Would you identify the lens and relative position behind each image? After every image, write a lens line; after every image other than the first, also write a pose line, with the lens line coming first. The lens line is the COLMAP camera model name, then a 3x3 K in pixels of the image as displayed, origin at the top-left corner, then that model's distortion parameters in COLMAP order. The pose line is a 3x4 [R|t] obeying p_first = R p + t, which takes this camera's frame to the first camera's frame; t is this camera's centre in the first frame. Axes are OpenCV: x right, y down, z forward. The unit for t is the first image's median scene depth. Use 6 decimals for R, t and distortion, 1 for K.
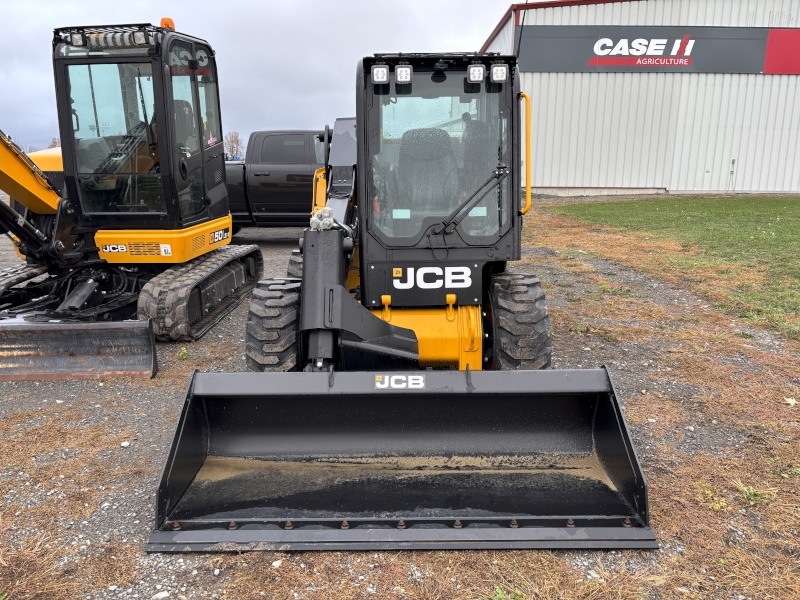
lens RADIAL K [[602.9, 0, 396.1], [0, 602.9, 297.2], [0, 0, 1]] dist [0.030813, -0.011835]
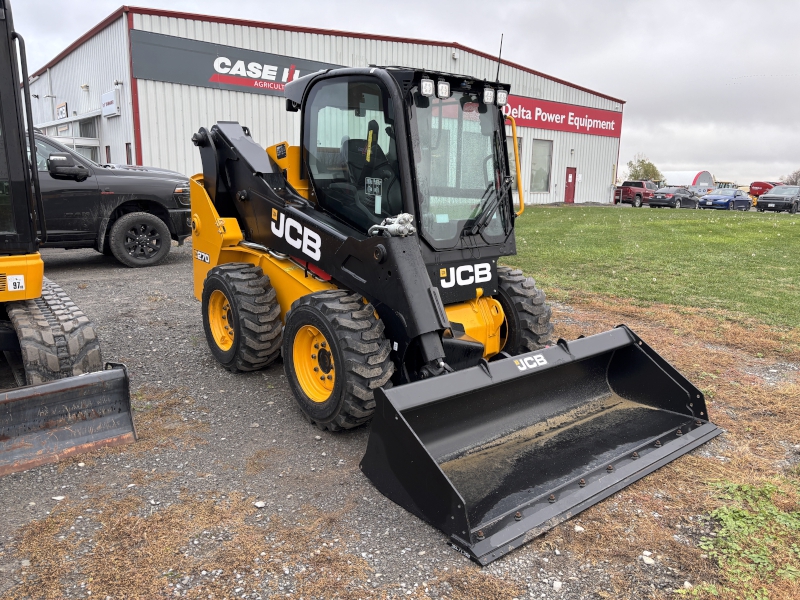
lens RADIAL K [[602.9, 0, 399.6], [0, 602.9, 301.4], [0, 0, 1]] dist [0.030813, -0.011835]
pose [[0.774763, -0.110666, 0.622491, -0.734703], [0.121593, 0.992263, 0.025066, -0.026968], [-0.620449, 0.056270, 0.782225, 0.210216]]
